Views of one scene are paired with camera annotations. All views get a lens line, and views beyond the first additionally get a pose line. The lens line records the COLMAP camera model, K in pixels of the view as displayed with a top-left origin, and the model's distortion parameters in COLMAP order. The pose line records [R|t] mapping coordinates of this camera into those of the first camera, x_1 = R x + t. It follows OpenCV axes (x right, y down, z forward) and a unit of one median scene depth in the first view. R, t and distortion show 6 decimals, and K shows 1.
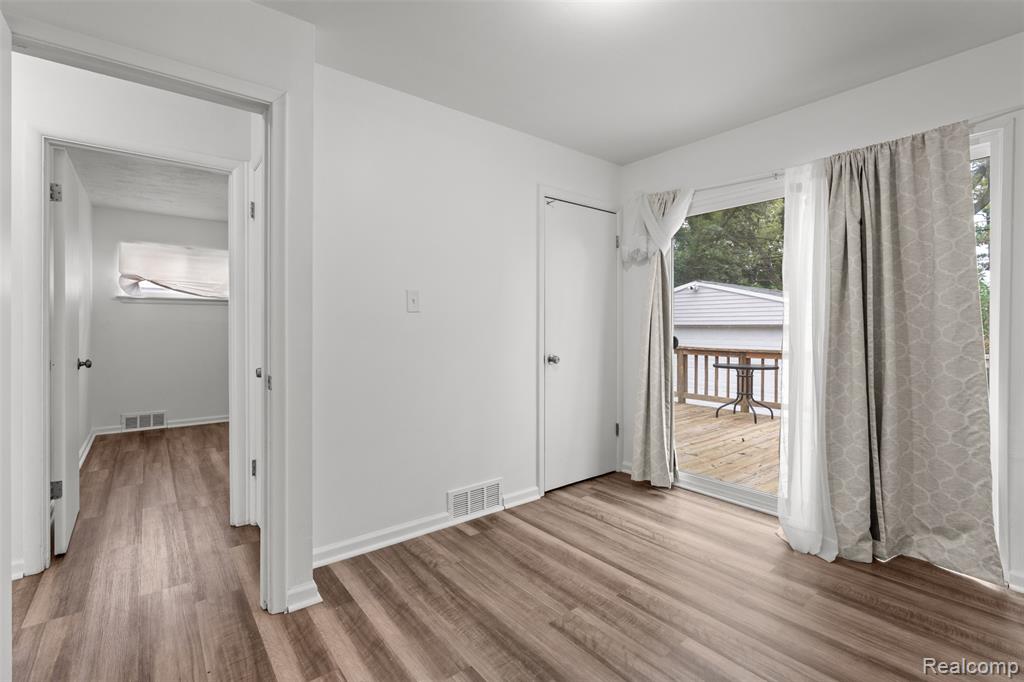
lens RADIAL K [[458.9, 0, 514.6], [0, 458.9, 330.7], [0, 0, 1]] dist [-0.008342, 0.001151]
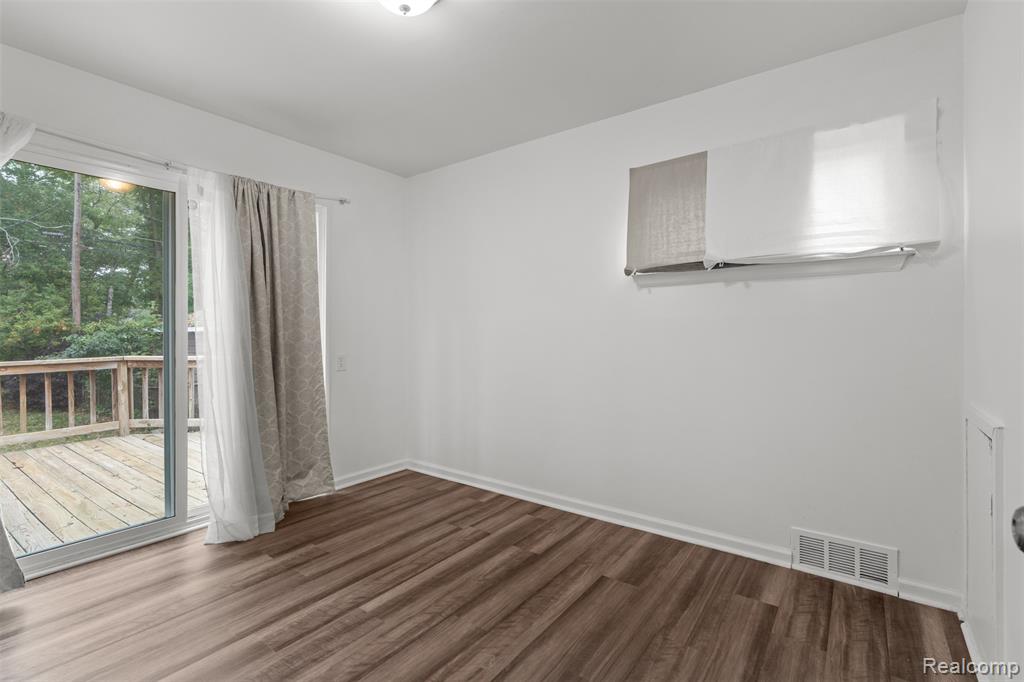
lens RADIAL K [[458.9, 0, 523.0], [0, 458.9, 338.2], [0, 0, 1]] dist [-0.008342, 0.001151]
pose [[-0.257048, -0.012318, 0.966320, -1.412464], [0.009975, 0.999832, 0.015398, -0.004419], [-0.966347, 0.013597, -0.256882, 1.575324]]
